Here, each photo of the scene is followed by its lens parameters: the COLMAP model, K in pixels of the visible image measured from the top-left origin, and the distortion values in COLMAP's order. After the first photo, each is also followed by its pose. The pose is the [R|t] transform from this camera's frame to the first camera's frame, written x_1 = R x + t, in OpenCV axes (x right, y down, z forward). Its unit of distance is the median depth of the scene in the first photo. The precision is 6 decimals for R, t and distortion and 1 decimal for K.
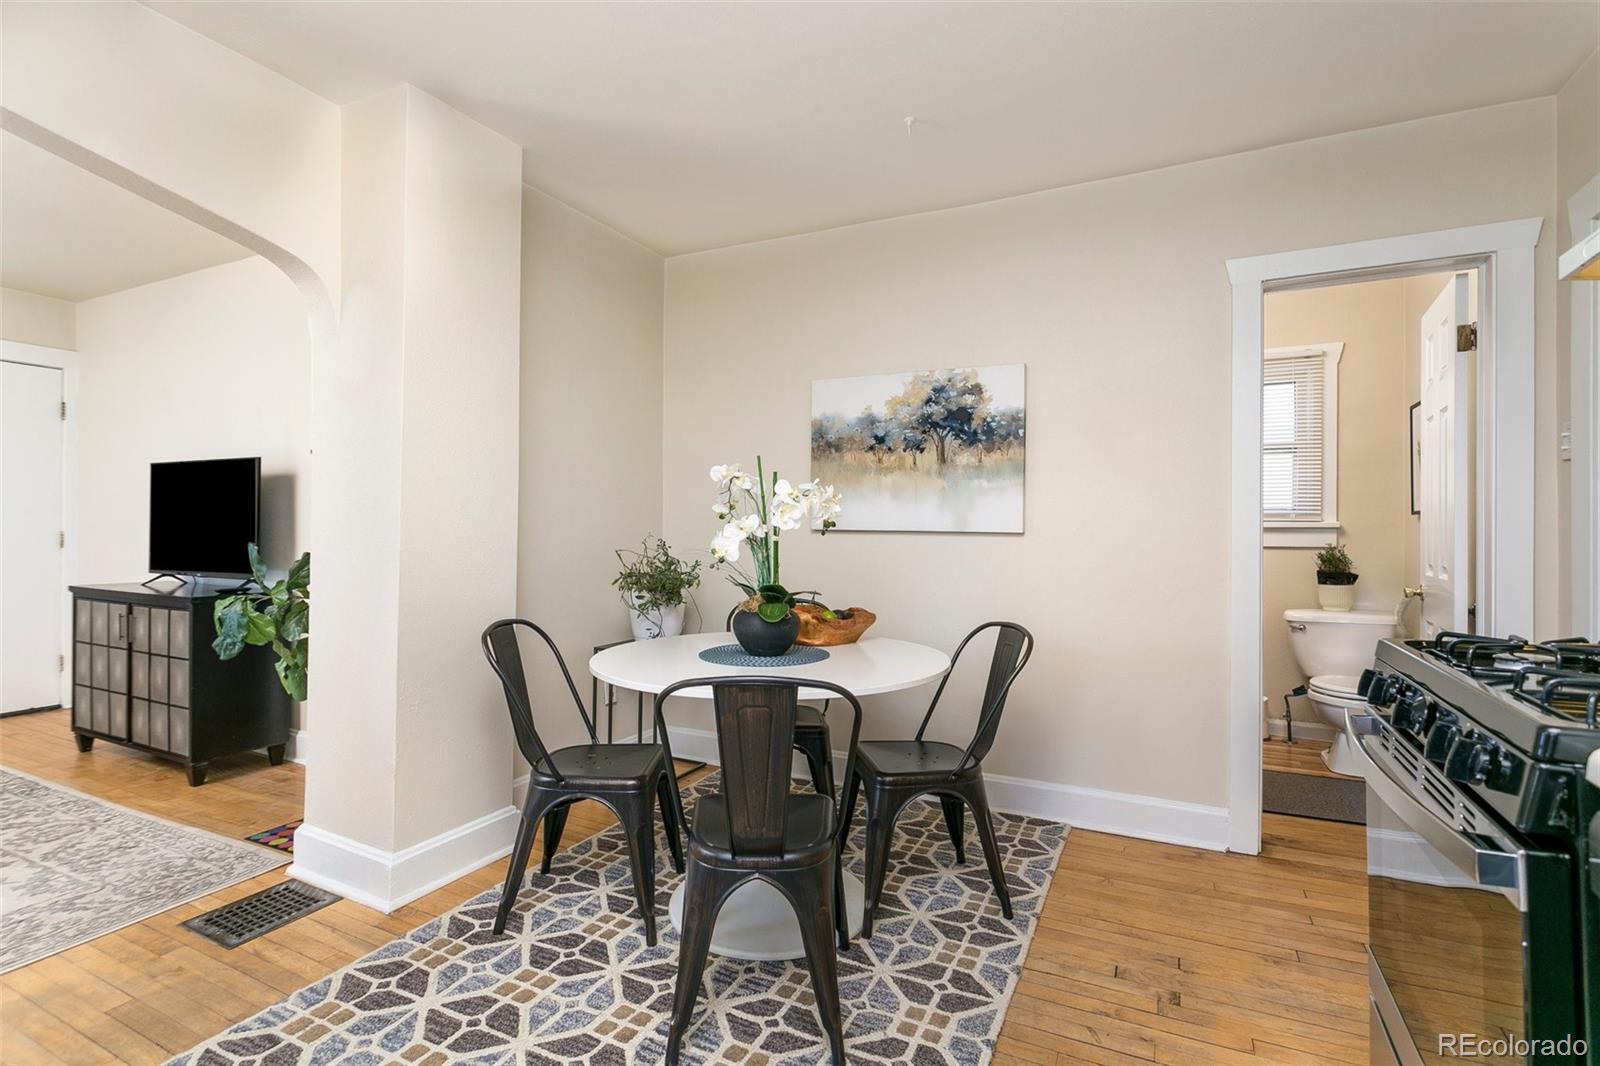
lens RADIAL K [[753.1, 0, 801.1], [0, 753.1, 528.0], [0, 0, 1]] dist [0.003764, 0.000205]
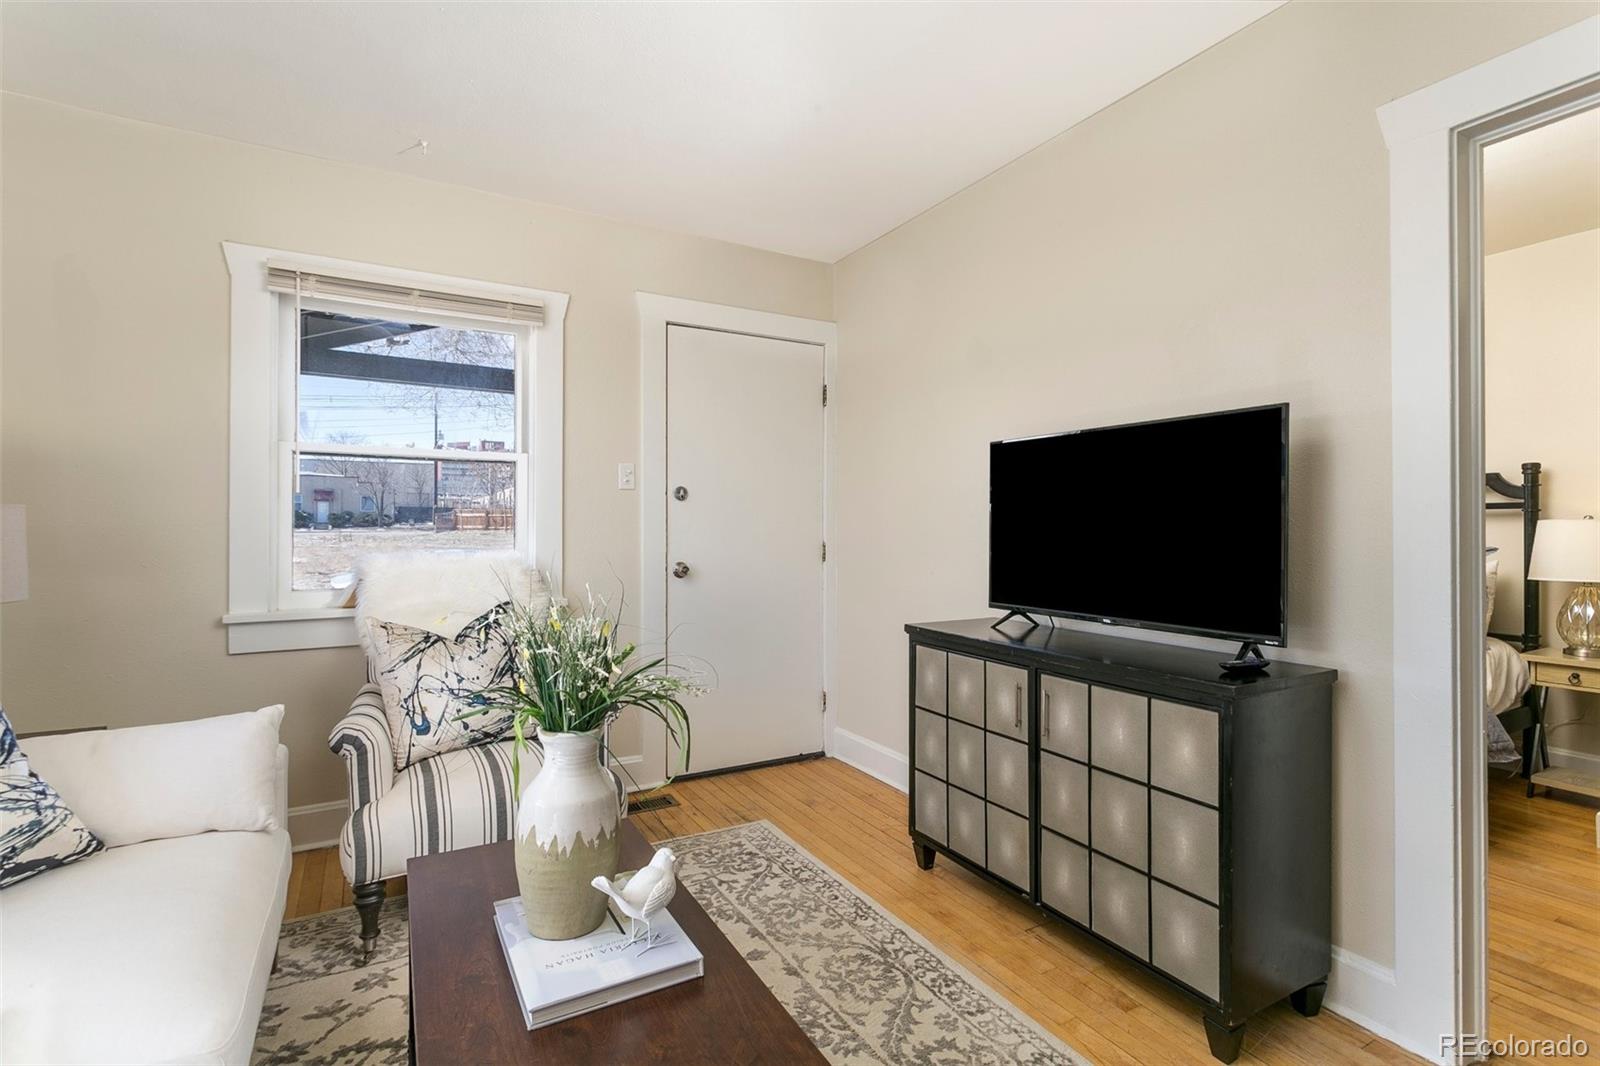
lens RADIAL K [[753.1, 0, 801.1], [0, 753.1, 528.0], [0, 0, 1]] dist [0.003764, 0.000205]
pose [[0.827101, -0.005525, -0.562026, -0.655721], [0.004079, 0.999984, -0.003827, -0.009442], [0.562038, 0.000873, 0.827111, 0.373851]]
